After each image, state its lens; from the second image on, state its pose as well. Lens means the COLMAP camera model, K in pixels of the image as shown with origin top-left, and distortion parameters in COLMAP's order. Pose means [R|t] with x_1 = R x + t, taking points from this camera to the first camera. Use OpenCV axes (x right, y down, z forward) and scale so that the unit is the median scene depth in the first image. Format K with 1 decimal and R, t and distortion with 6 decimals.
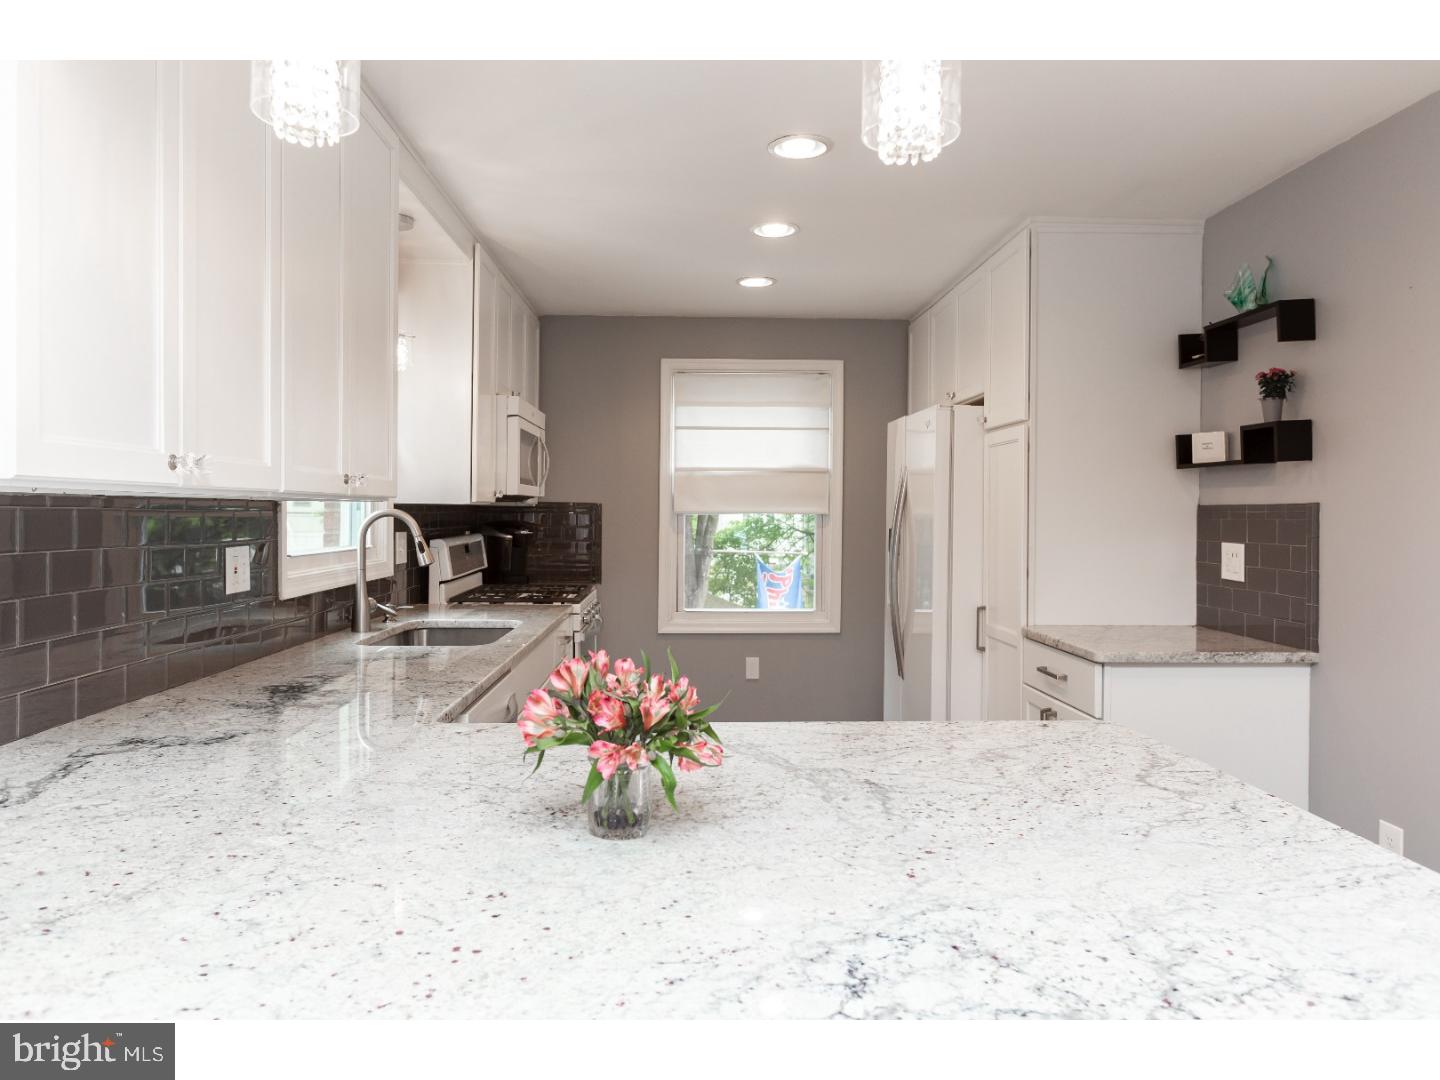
lens RADIAL K [[974.8, 0, 719.7], [0, 974.8, 533.4], [0, 0, 1]] dist [-0.012483, 0.000064]
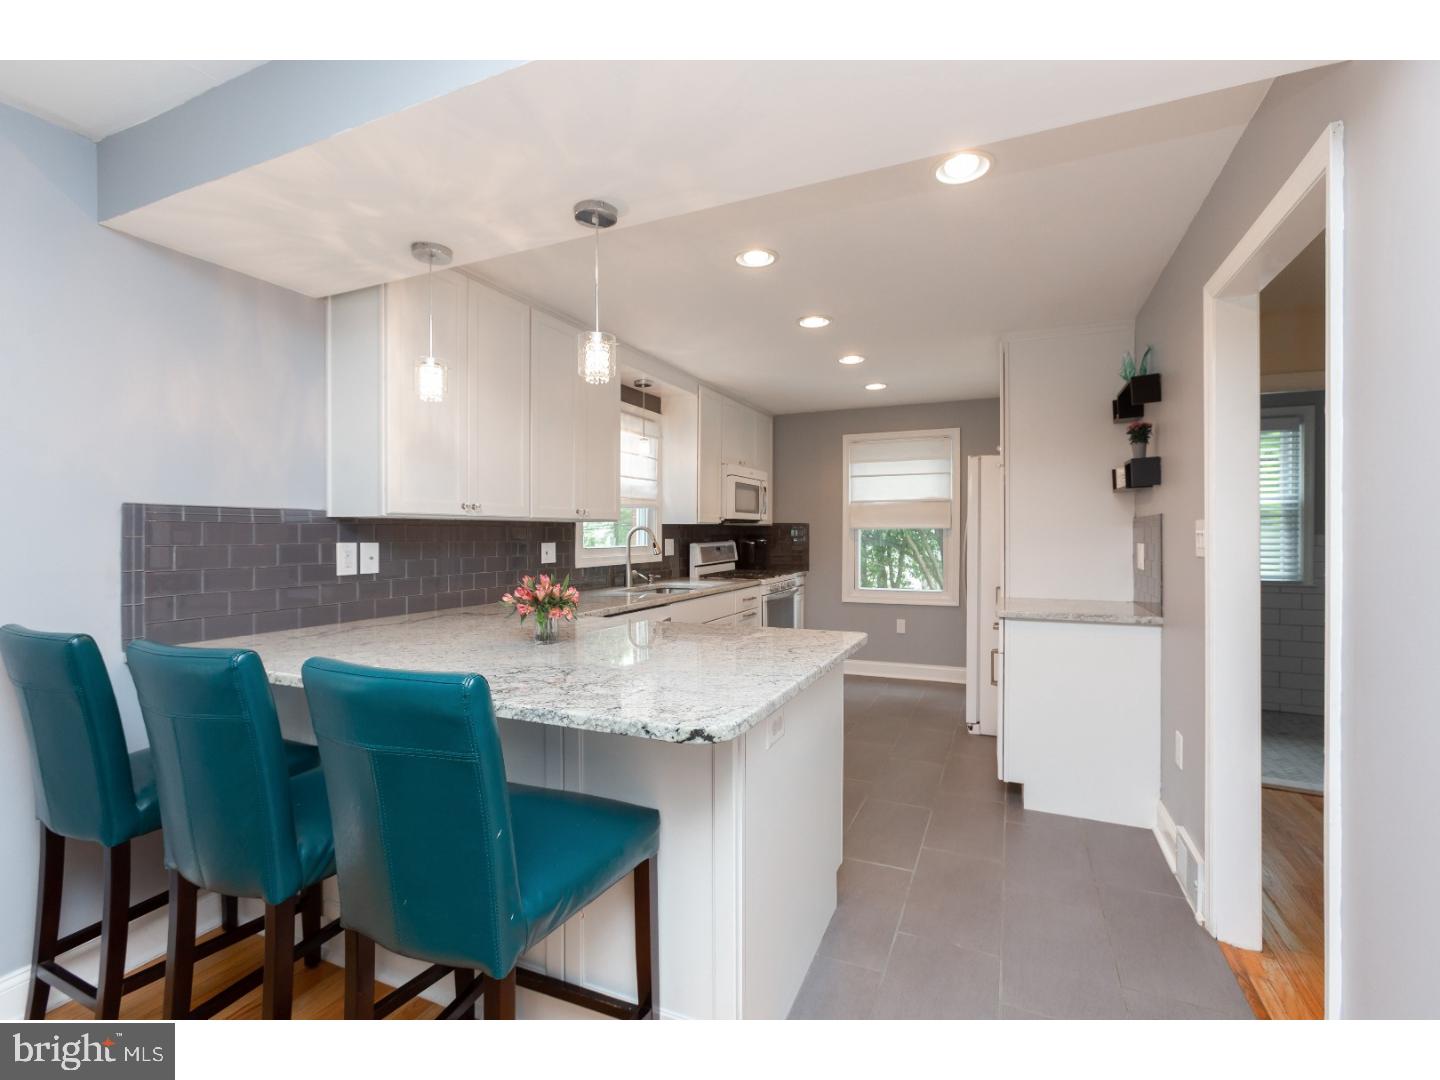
lens RADIAL K [[655.1, 0, 723.2], [0, 655.1, 536.2], [0, 0, 1]] dist [-0.004450, 0.001196]
pose [[0.904588, -0.005798, -0.426247, 0.271307], [-0.000946, 0.999878, -0.015607, 0.011150], [0.426286, 0.014521, 0.904472, -0.101623]]
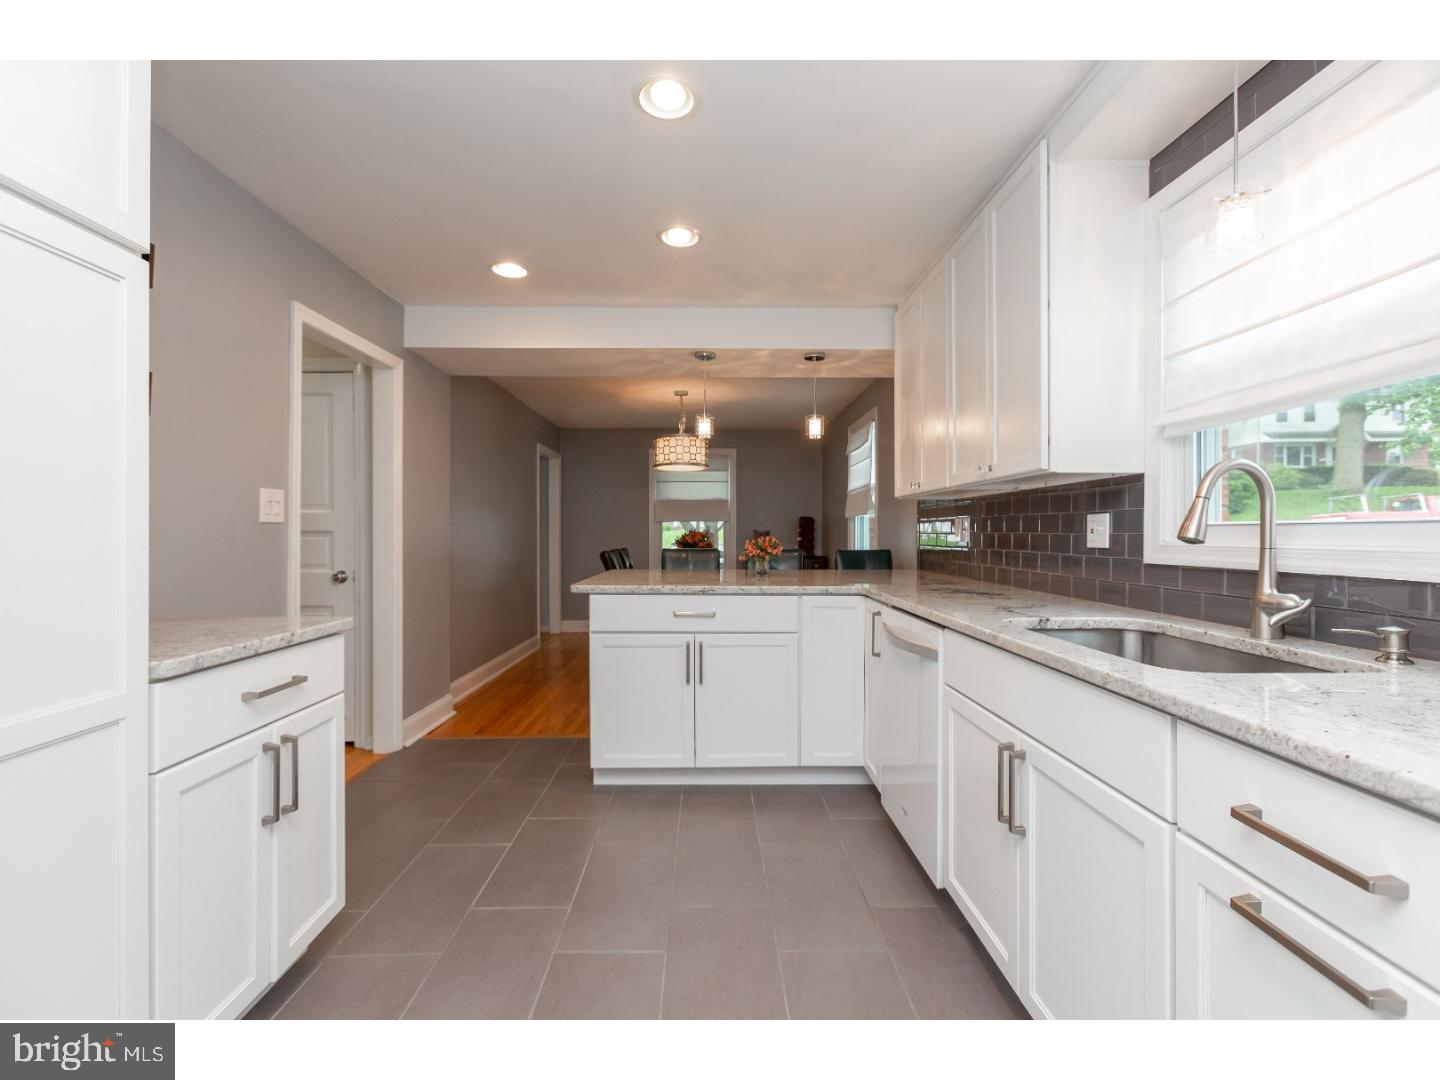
lens RADIAL K [[655.1, 0, 722.6], [0, 655.1, 533.5], [0, 0, 1]] dist [-0.004450, 0.001196]
pose [[-0.999970, 0.006858, 0.003487, 0.012446], [0.006921, 0.999802, 0.018666, 0.010221], [-0.003358, 0.018689, -0.999820, 1.014143]]
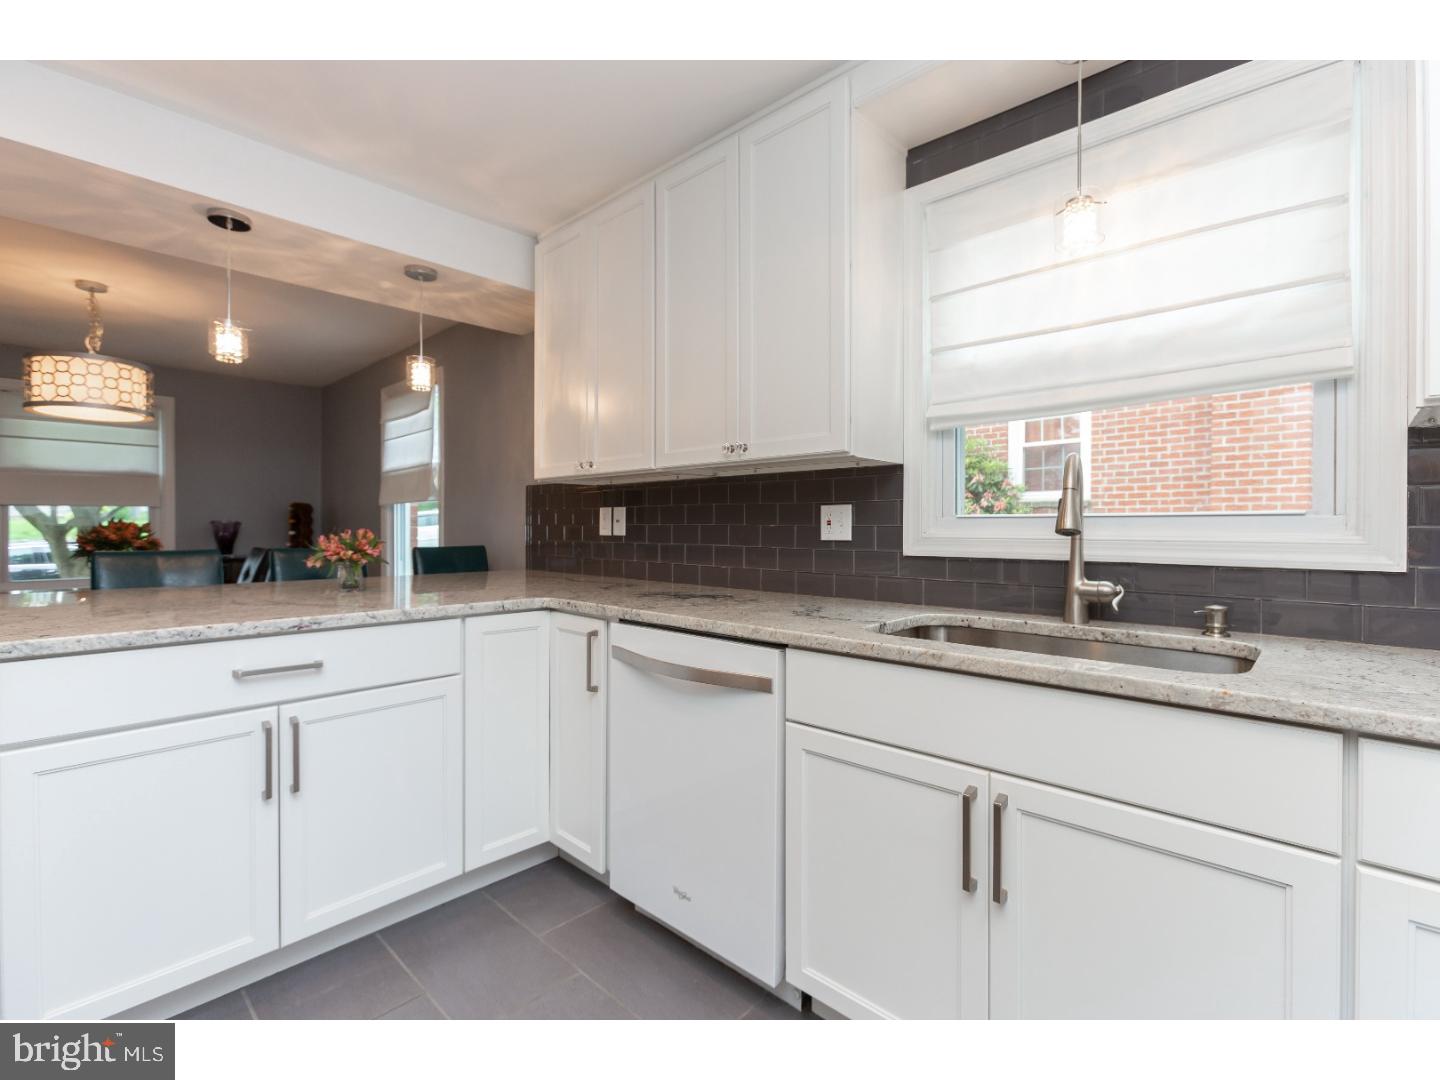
lens RADIAL K [[655.1, 0, 730.3], [0, 655.1, 533.9], [0, 0, 1]] dist [-0.004450, 0.001196]
pose [[-0.694979, 0.012393, -0.718923, 0.122527], [-0.010894, 0.999555, 0.027762, 0.014946], [0.718948, 0.027125, -0.694535, 0.799260]]
